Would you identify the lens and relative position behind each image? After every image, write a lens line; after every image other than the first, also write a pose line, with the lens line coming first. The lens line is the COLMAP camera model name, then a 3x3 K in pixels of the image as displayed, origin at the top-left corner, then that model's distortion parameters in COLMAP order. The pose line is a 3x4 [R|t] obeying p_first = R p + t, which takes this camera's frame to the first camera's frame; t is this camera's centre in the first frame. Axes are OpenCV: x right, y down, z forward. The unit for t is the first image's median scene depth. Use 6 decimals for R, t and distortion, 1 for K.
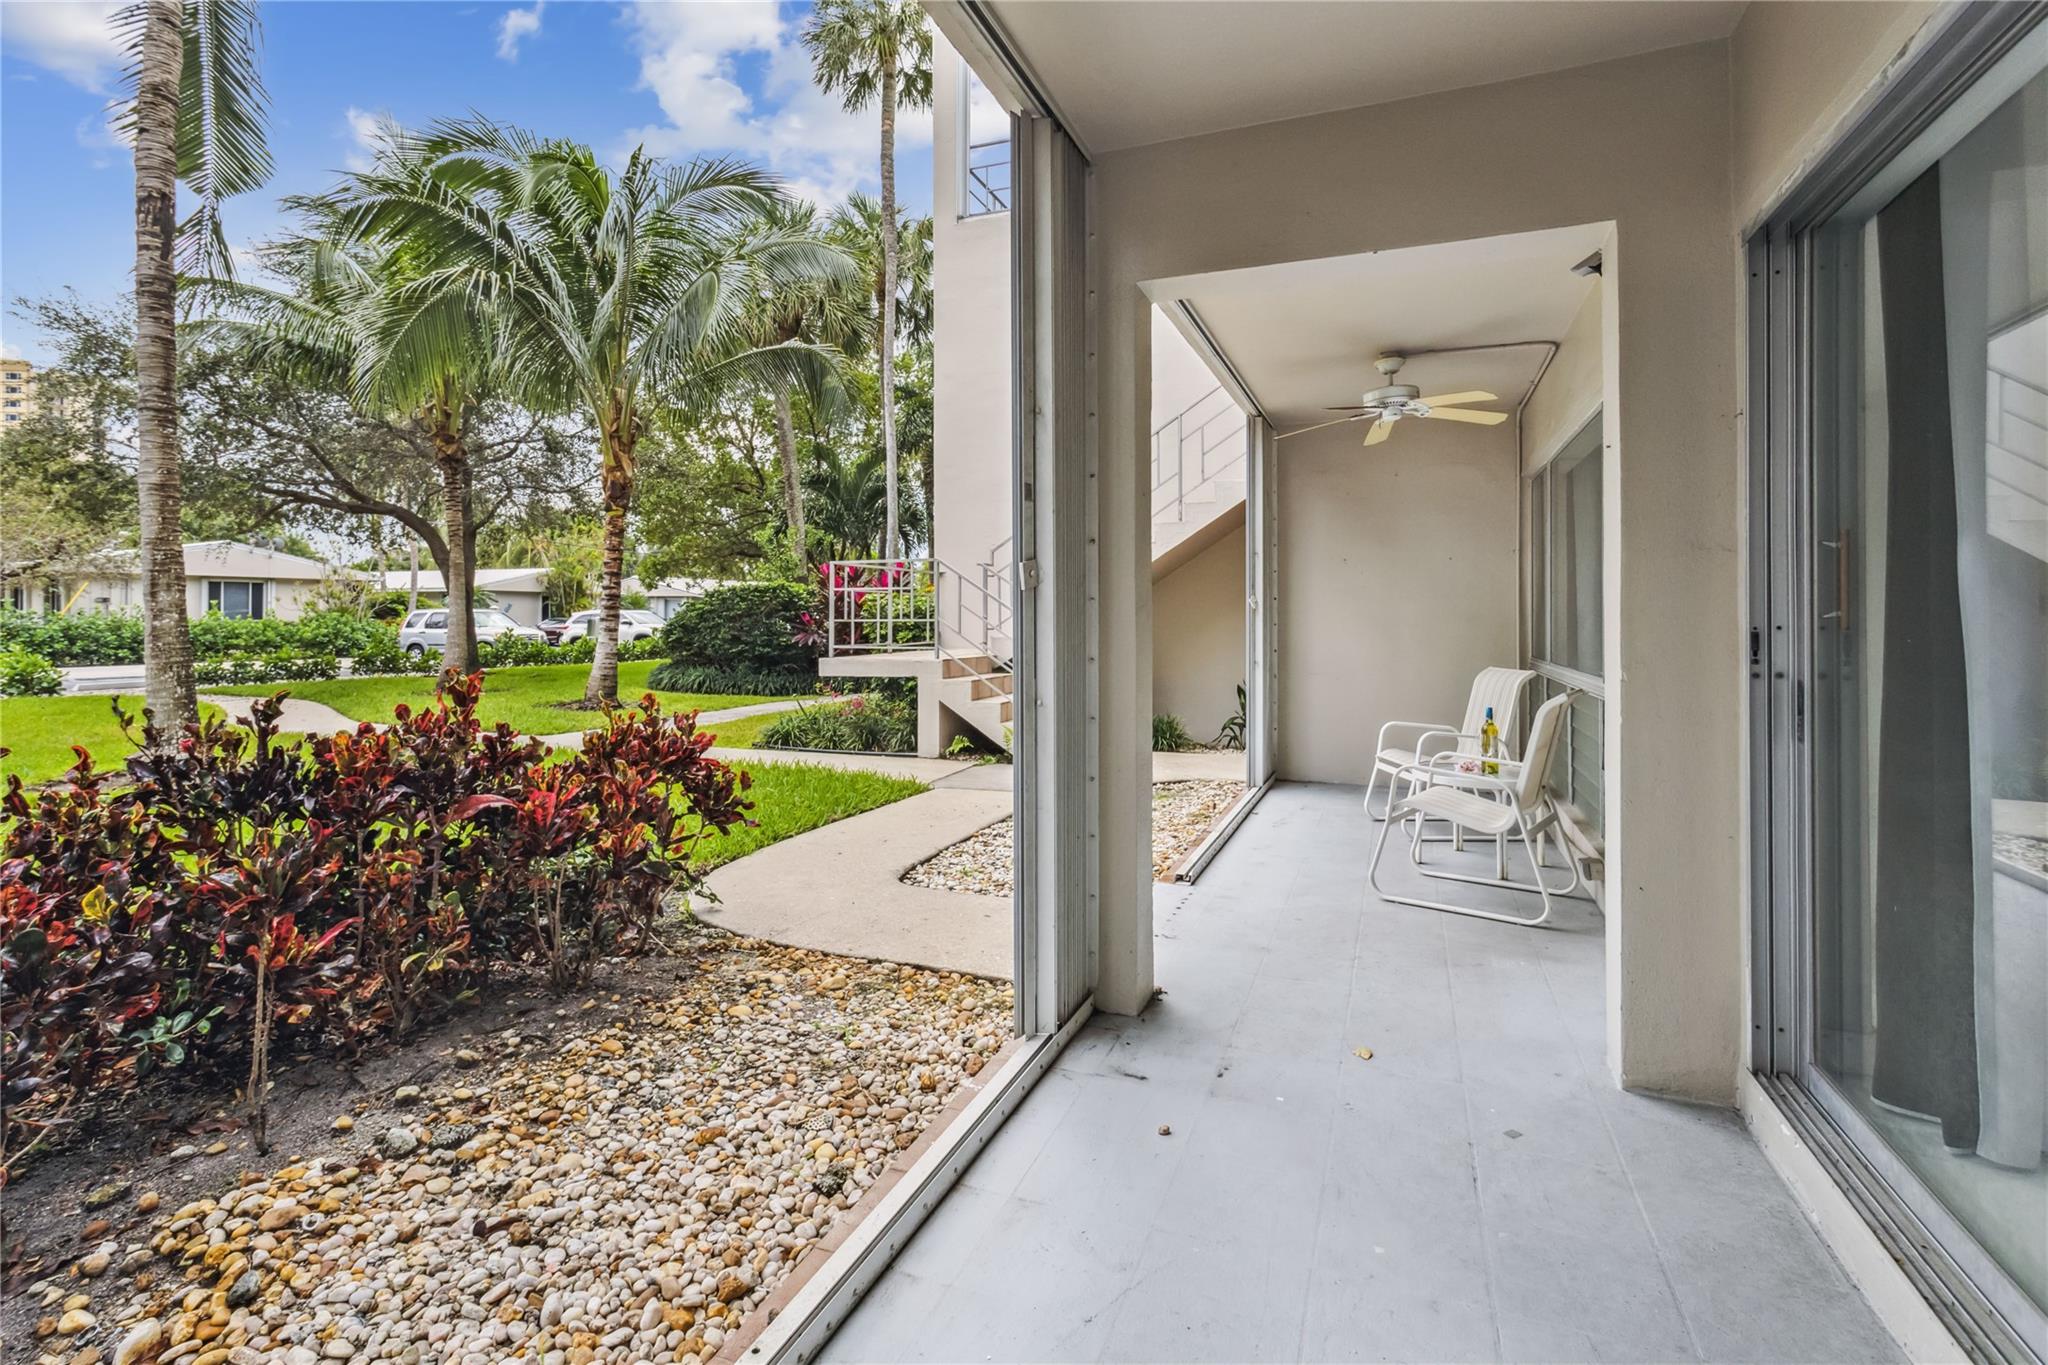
lens RADIAL K [[990.9, 0, 1021.1], [0, 990.9, 620.8], [0, 0, 1]] dist [0.001507, 0.000466]
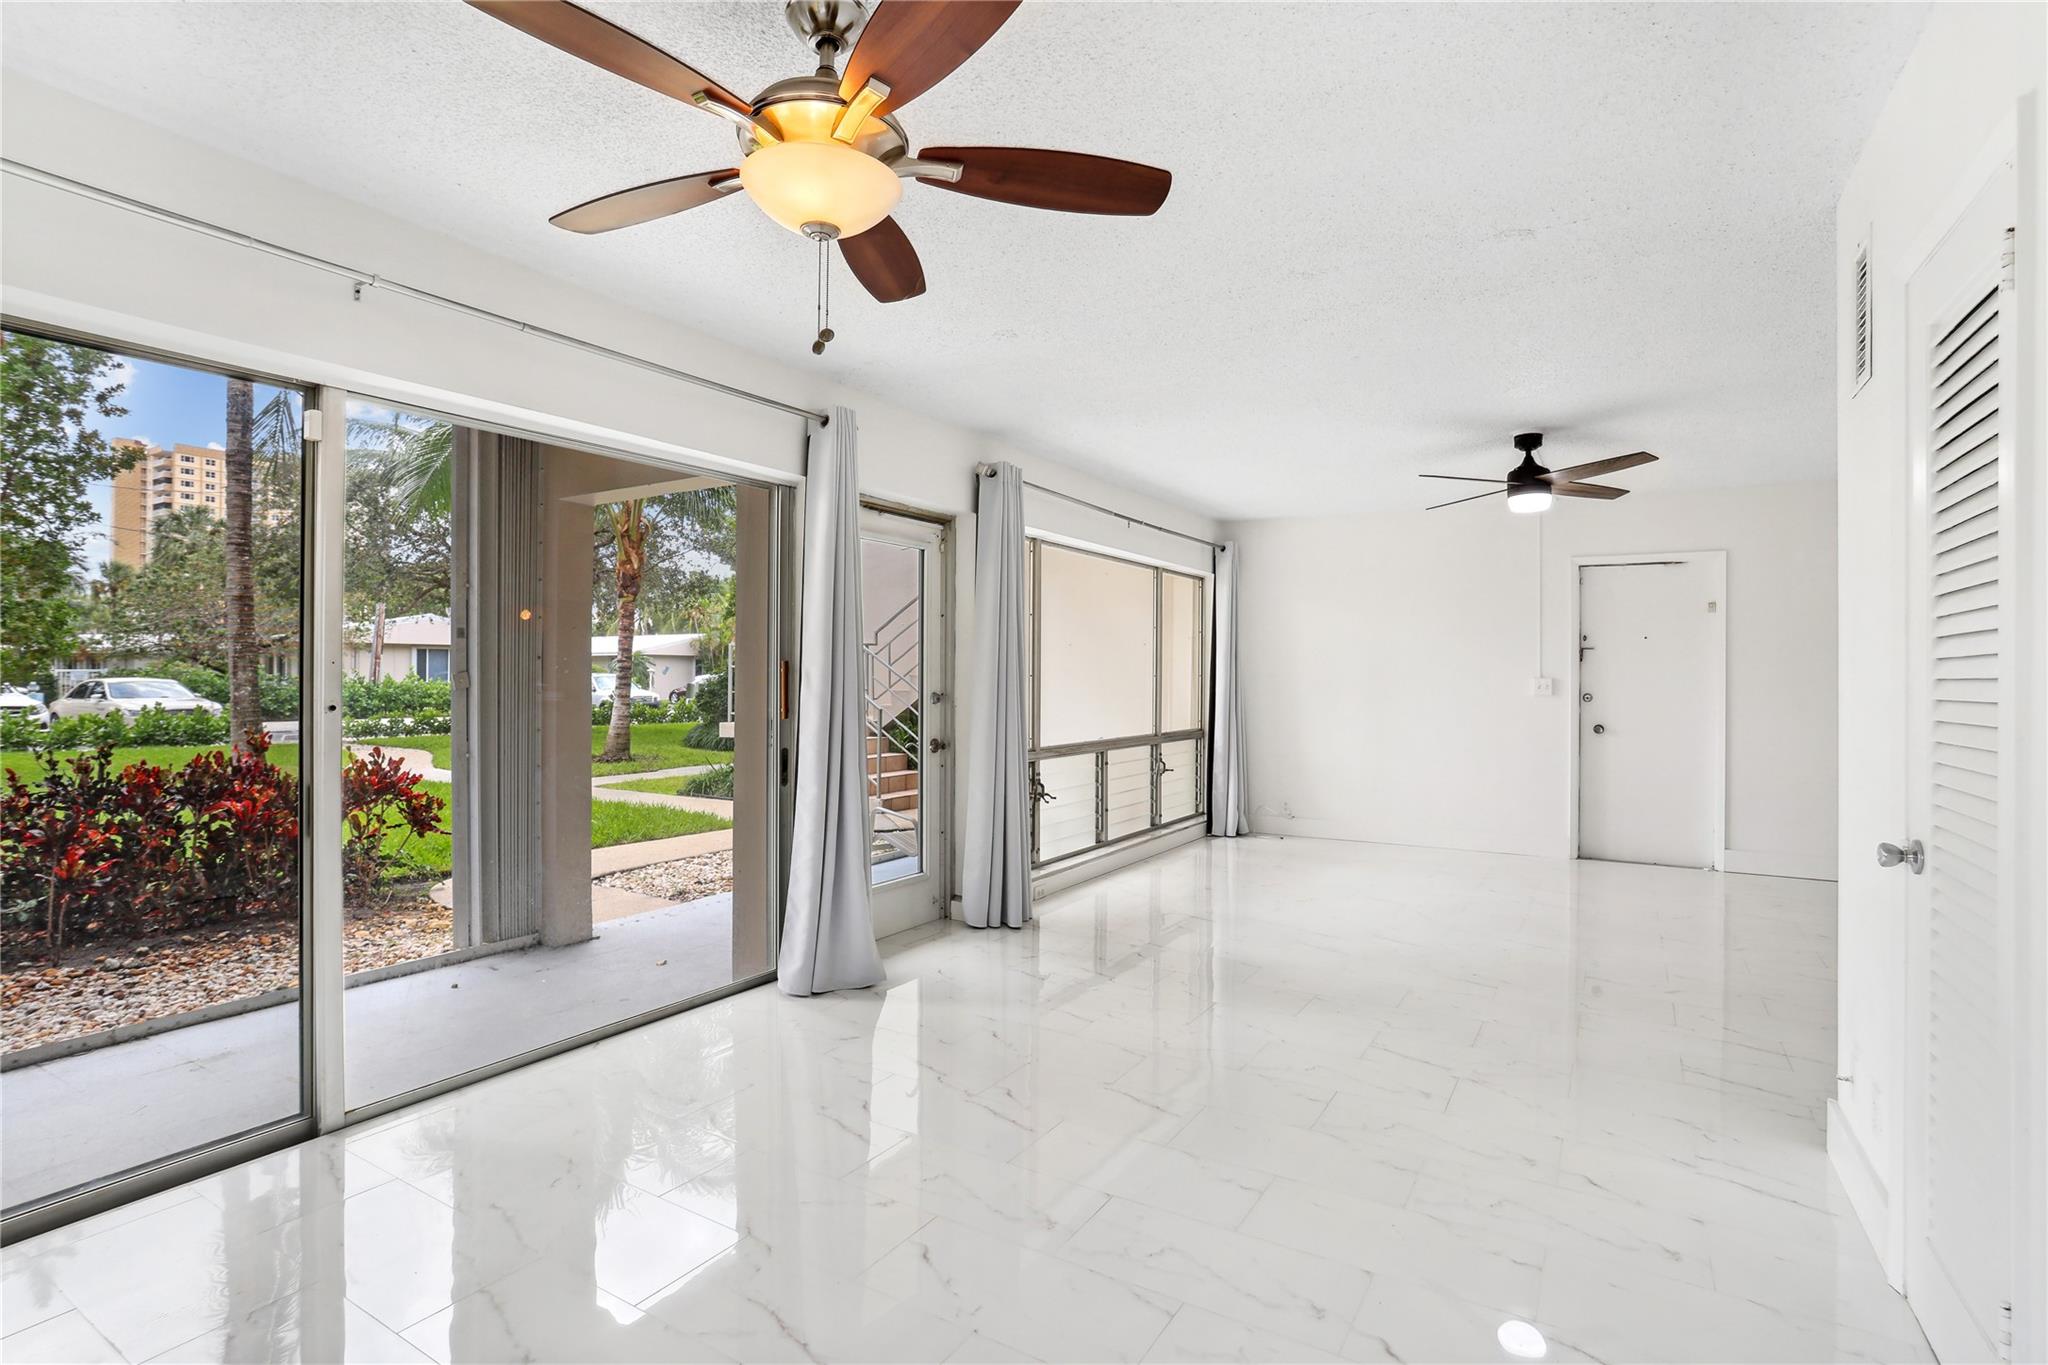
lens RADIAL K [[991.8, 0, 994.6], [0, 991.8, 681.1], [0, 0, 1]] dist [-0.017508, 0.000575]
pose [[0.984017, 0.001383, -0.178071, 1.066852], [-0.001430, 0.999999, -0.000140, -0.040971], [0.178070, 0.000392, 0.984018, -0.458252]]
